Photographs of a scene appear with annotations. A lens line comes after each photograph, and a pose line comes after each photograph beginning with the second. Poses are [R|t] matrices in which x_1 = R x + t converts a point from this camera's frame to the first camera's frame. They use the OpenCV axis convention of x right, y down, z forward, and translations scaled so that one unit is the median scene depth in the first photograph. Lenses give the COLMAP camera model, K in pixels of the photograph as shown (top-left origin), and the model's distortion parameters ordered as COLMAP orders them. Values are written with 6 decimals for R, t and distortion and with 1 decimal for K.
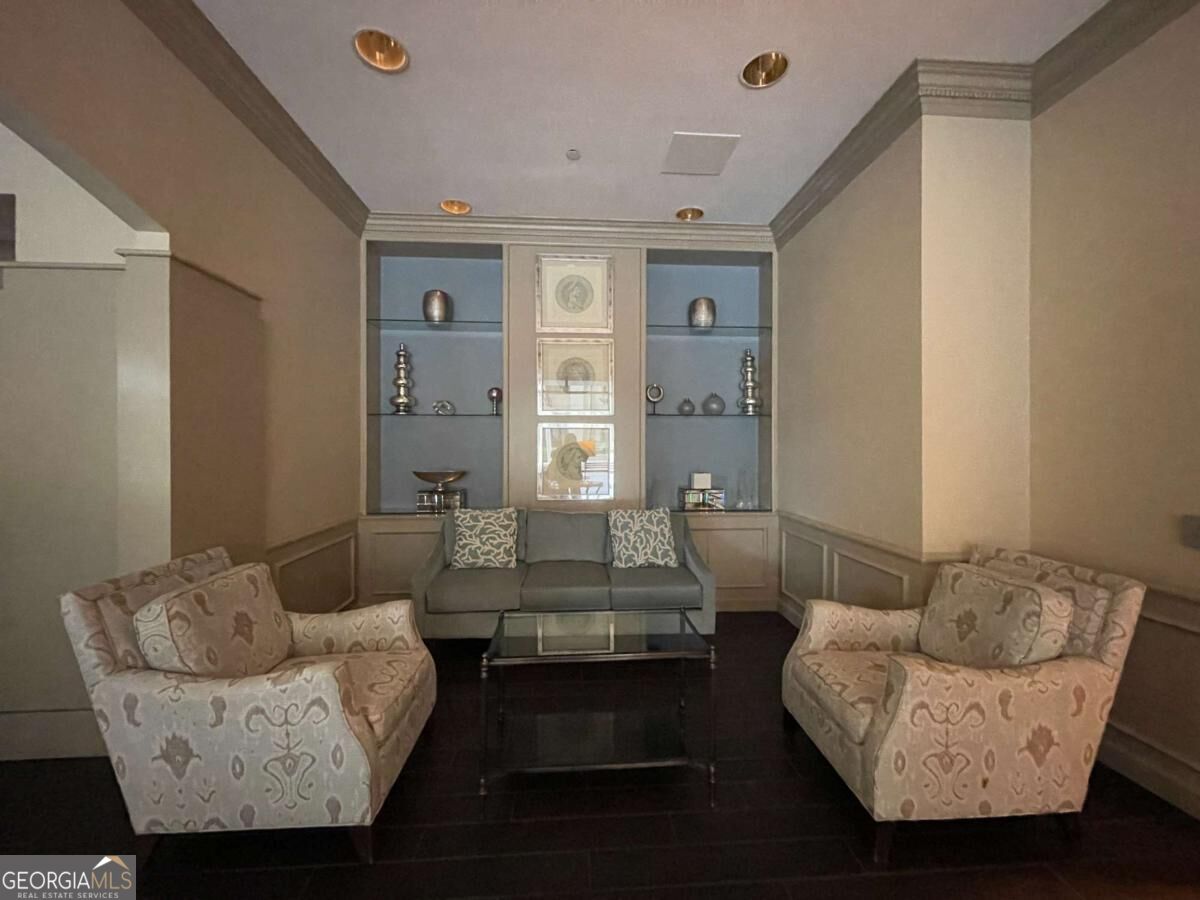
lens RADIAL K [[486.8, 0, 597.0], [0, 486.8, 449.6], [0, 0, 1]] dist [-0.001979, -0.000432]
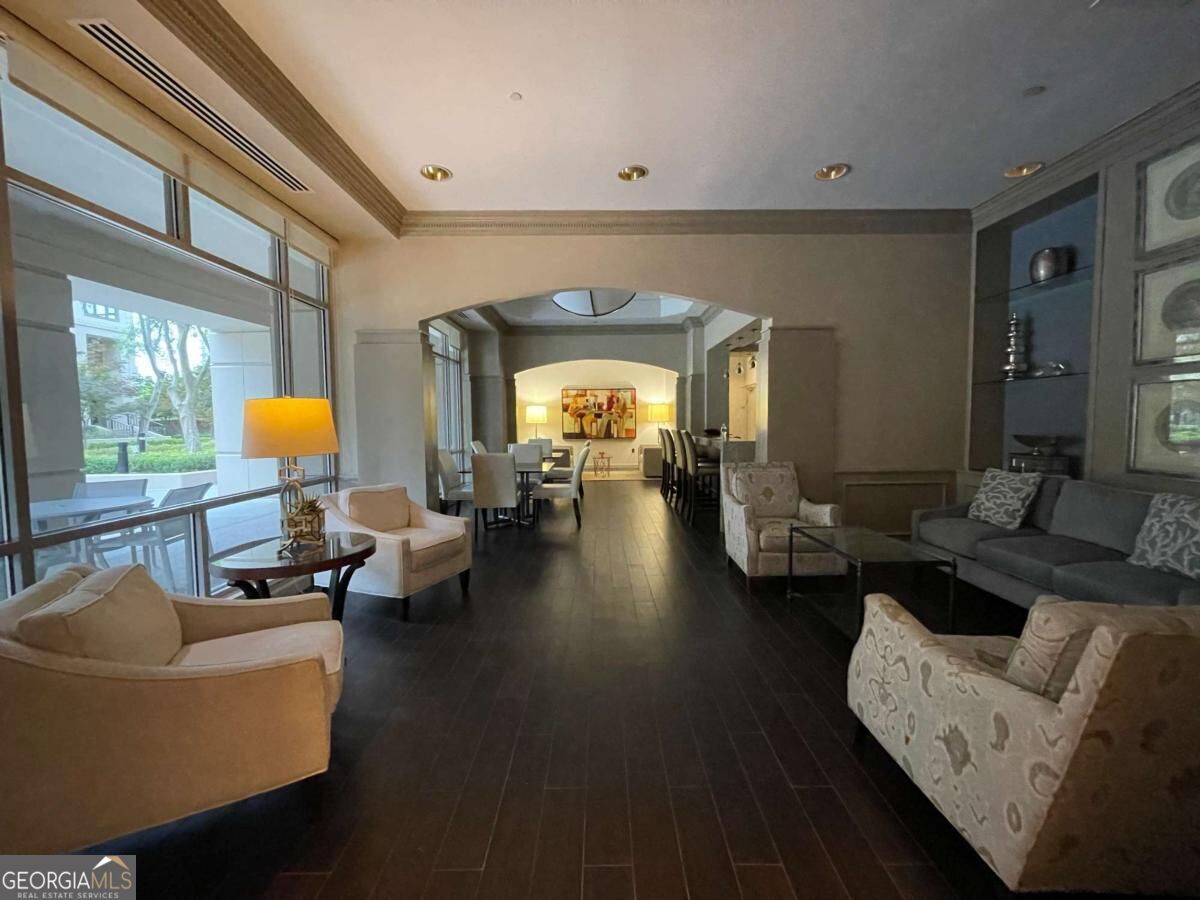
lens RADIAL K [[486.8, 0, 597.5], [0, 486.8, 447.9], [0, 0, 1]] dist [-0.001979, -0.000432]
pose [[-0.066844, 0.057942, -0.996080, 0.887914], [0.002173, 0.998318, 0.057926, 0.013430], [0.997761, 0.001708, -0.066858, 0.212404]]
